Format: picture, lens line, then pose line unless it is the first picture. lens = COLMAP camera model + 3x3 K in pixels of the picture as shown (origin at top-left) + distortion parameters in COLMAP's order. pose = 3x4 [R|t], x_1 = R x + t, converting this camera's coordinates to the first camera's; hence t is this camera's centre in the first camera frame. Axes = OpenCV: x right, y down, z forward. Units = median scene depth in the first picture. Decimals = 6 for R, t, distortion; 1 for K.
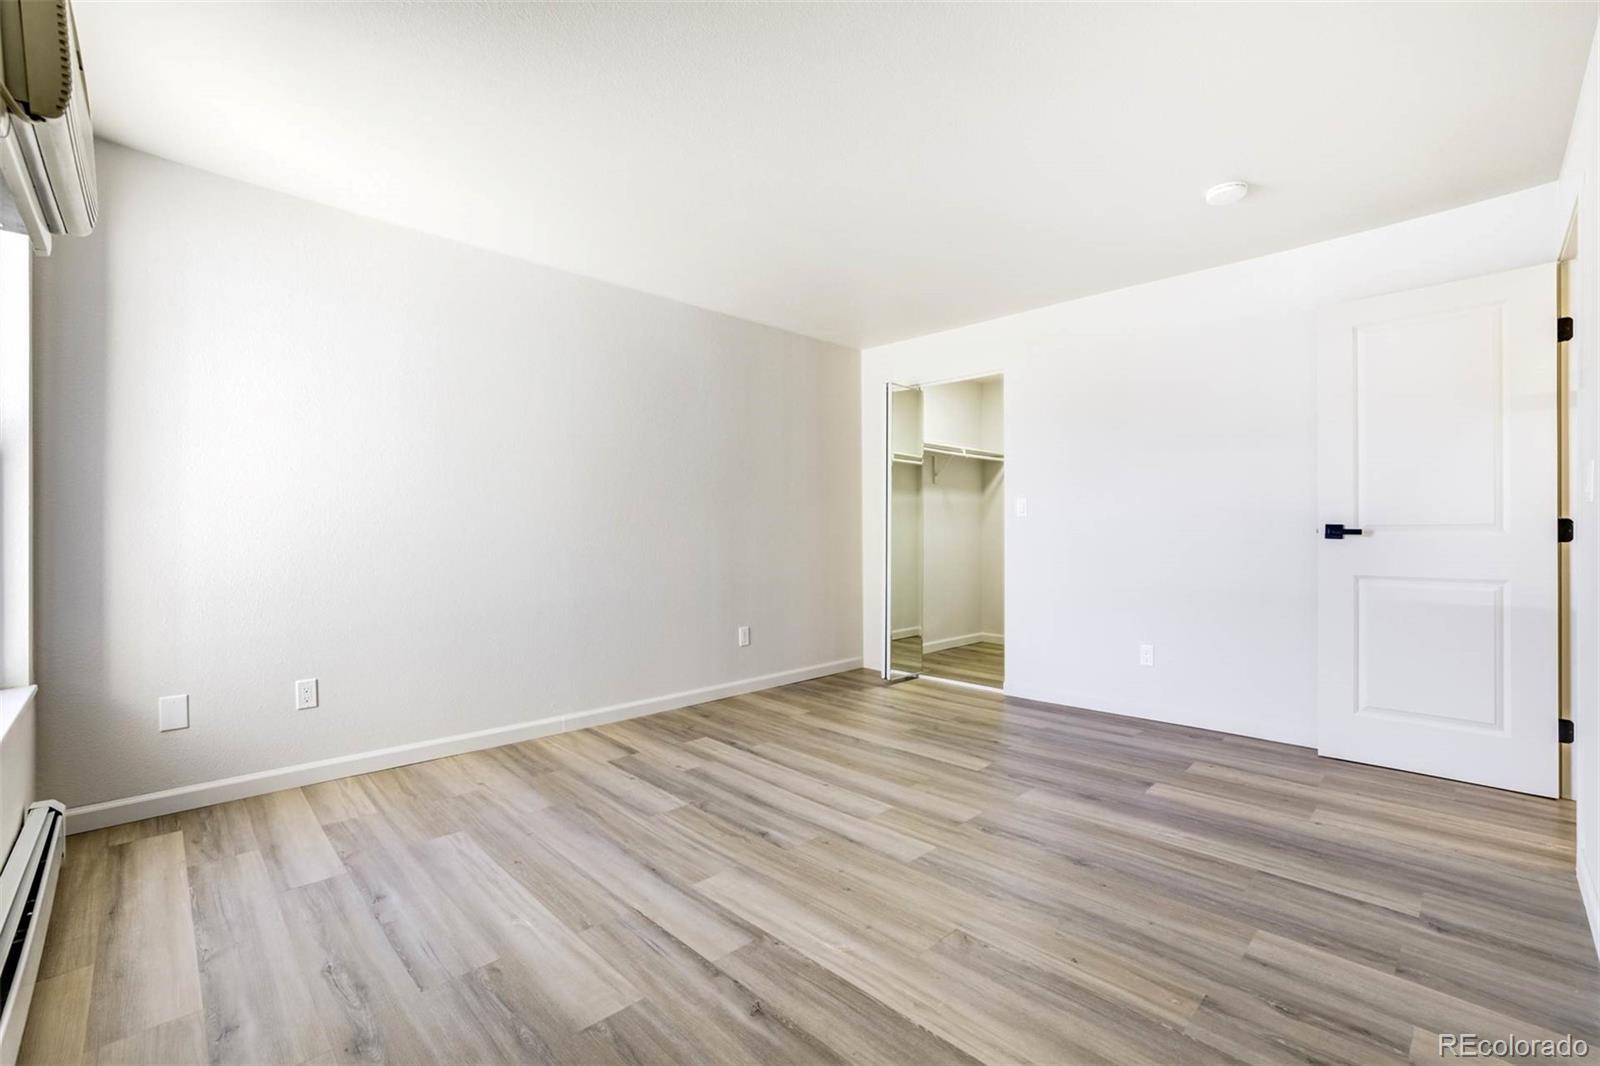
lens RADIAL K [[683.8, 0, 799.9], [0, 683.8, 528.9], [0, 0, 1]] dist [-0.026633, 0.011307]
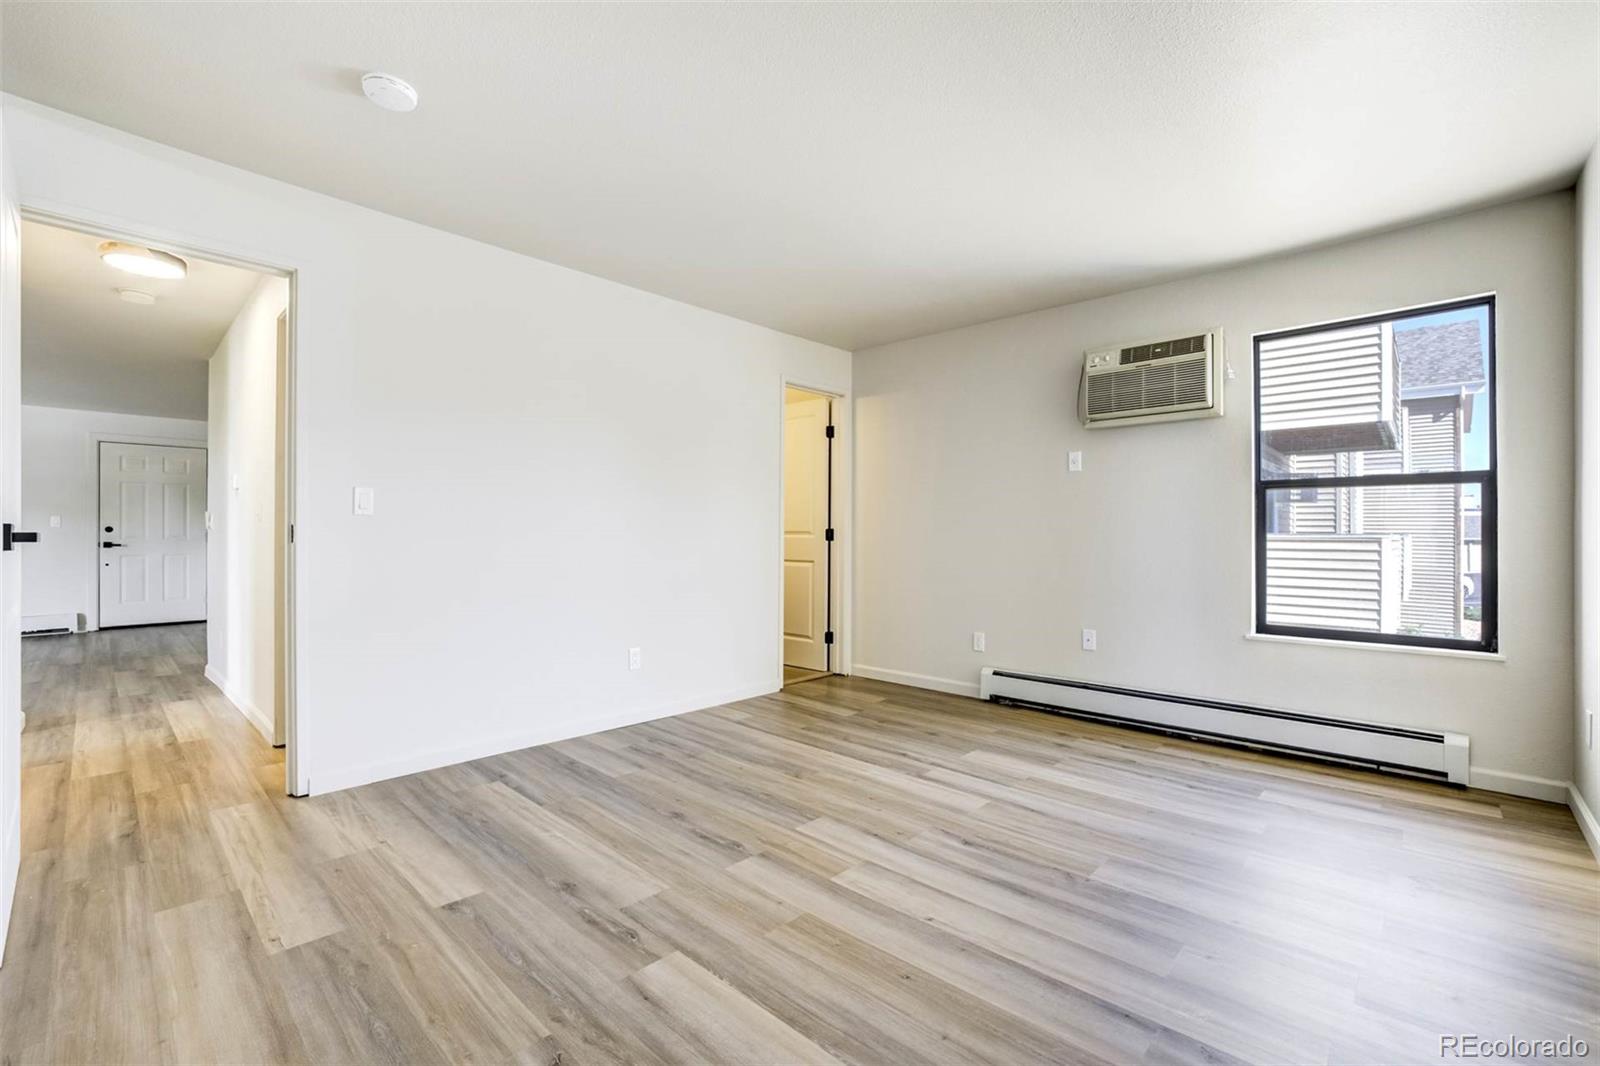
lens RADIAL K [[683.8, 0, 820.6], [0, 683.8, 540.5], [0, 0, 1]] dist [-0.026633, 0.011307]
pose [[-0.996929, -0.000789, -0.078305, 0.211013], [-0.000954, 0.999997, 0.002065, 0.013665], [0.078303, 0.002133, -0.996927, 1.781641]]
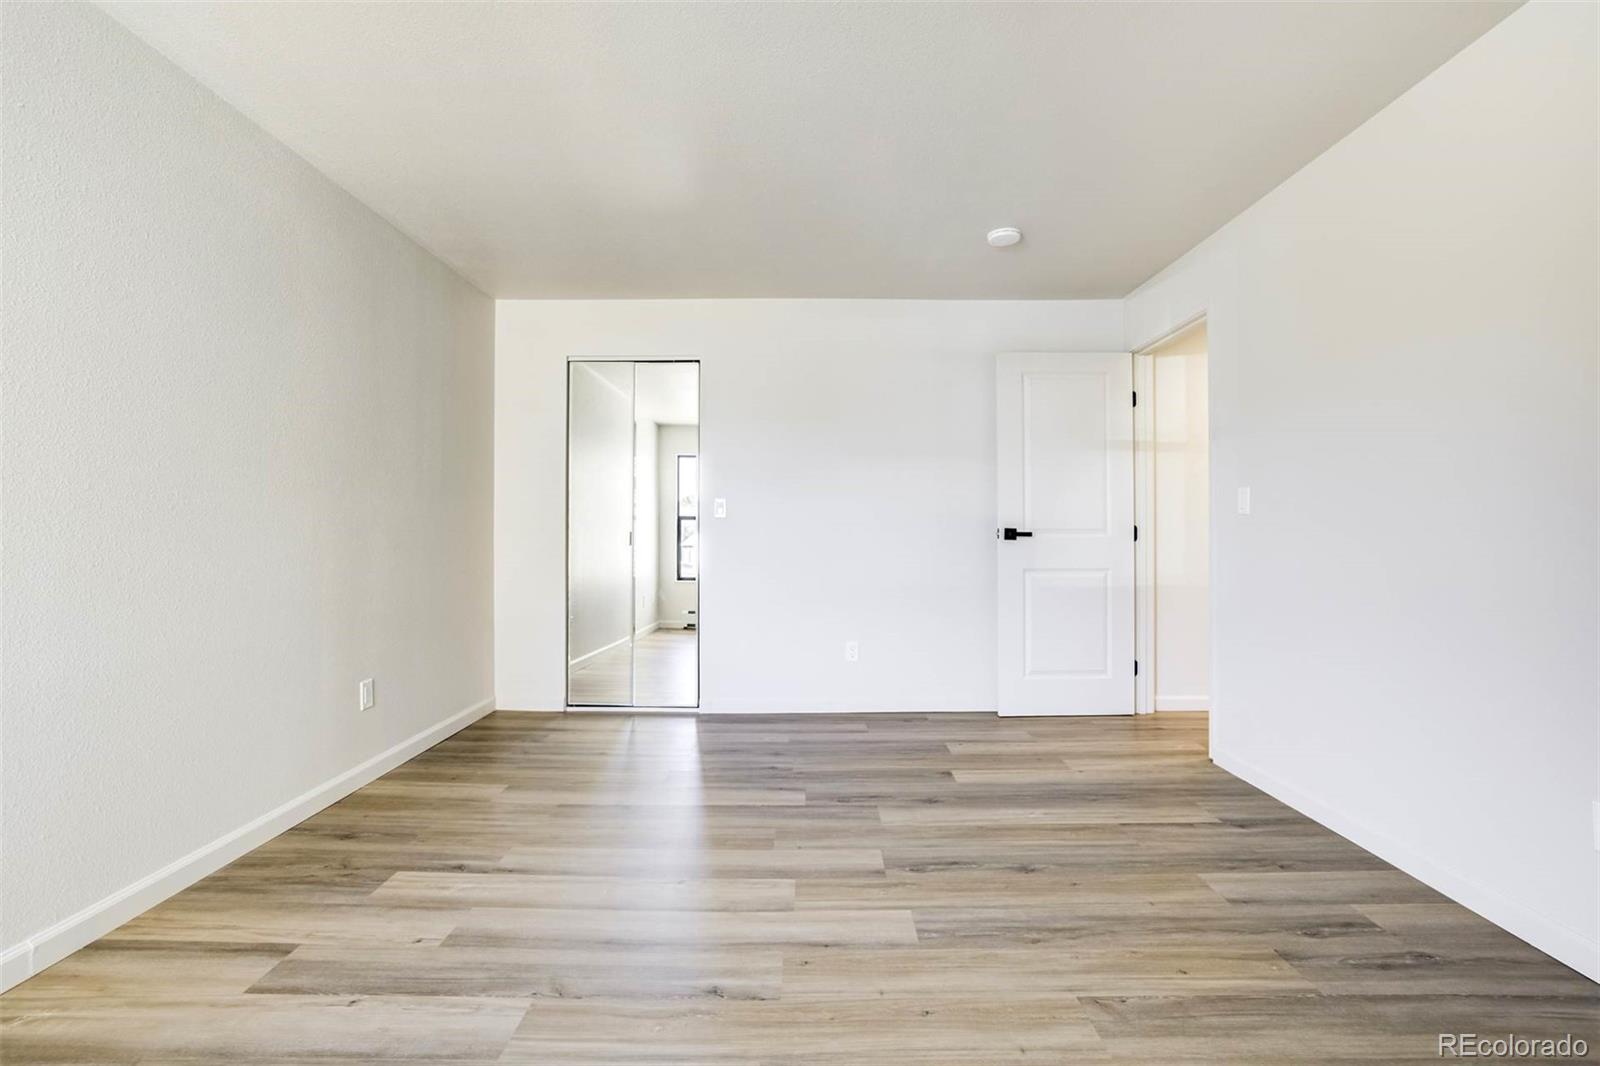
lens RADIAL K [[683.8, 0, 792.9], [0, 683.8, 527.1], [0, 0, 1]] dist [-0.026633, 0.011307]
pose [[0.704641, 0.012972, 0.709446, -0.424751], [-0.004802, 0.999897, -0.013513, 0.012171], [-0.709548, 0.006115, 0.704631, 0.447008]]
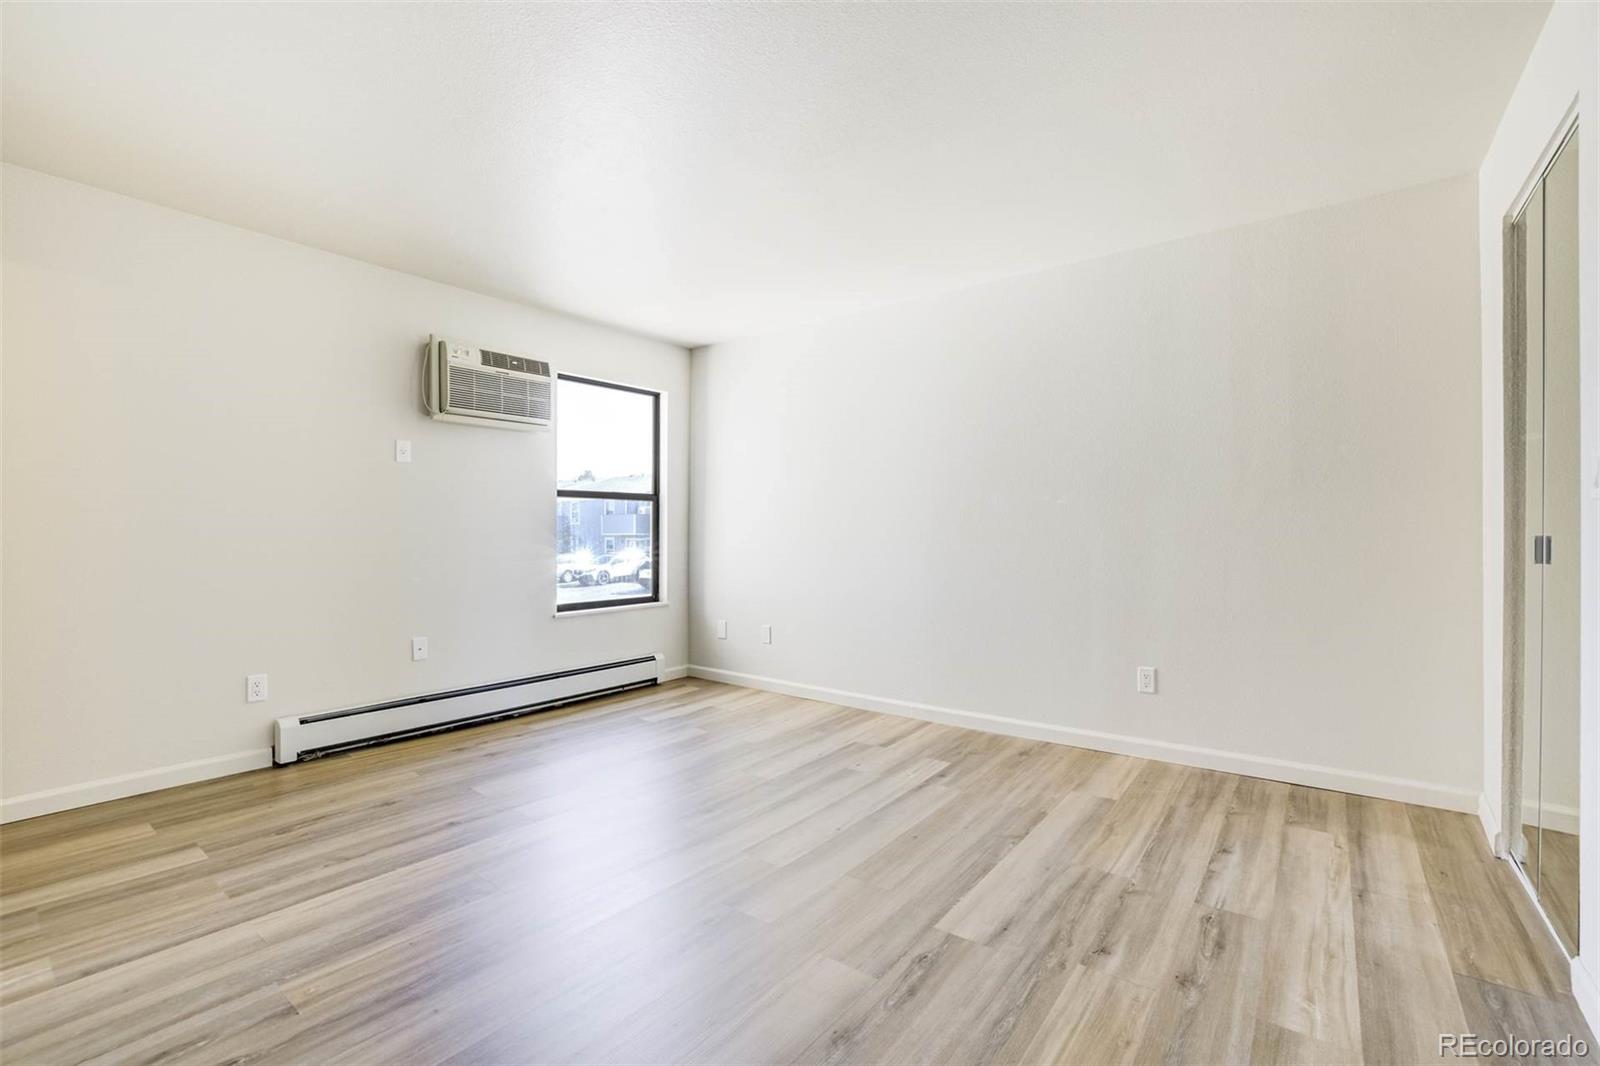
lens RADIAL K [[683.8, 0, 797.2], [0, 683.8, 524.1], [0, 0, 1]] dist [-0.026633, 0.011307]
pose [[0.143301, -0.012569, -0.989599, 0.956346], [0.003516, 0.999920, -0.012191, 0.004677], [0.989673, -0.001732, 0.143334, 0.900750]]
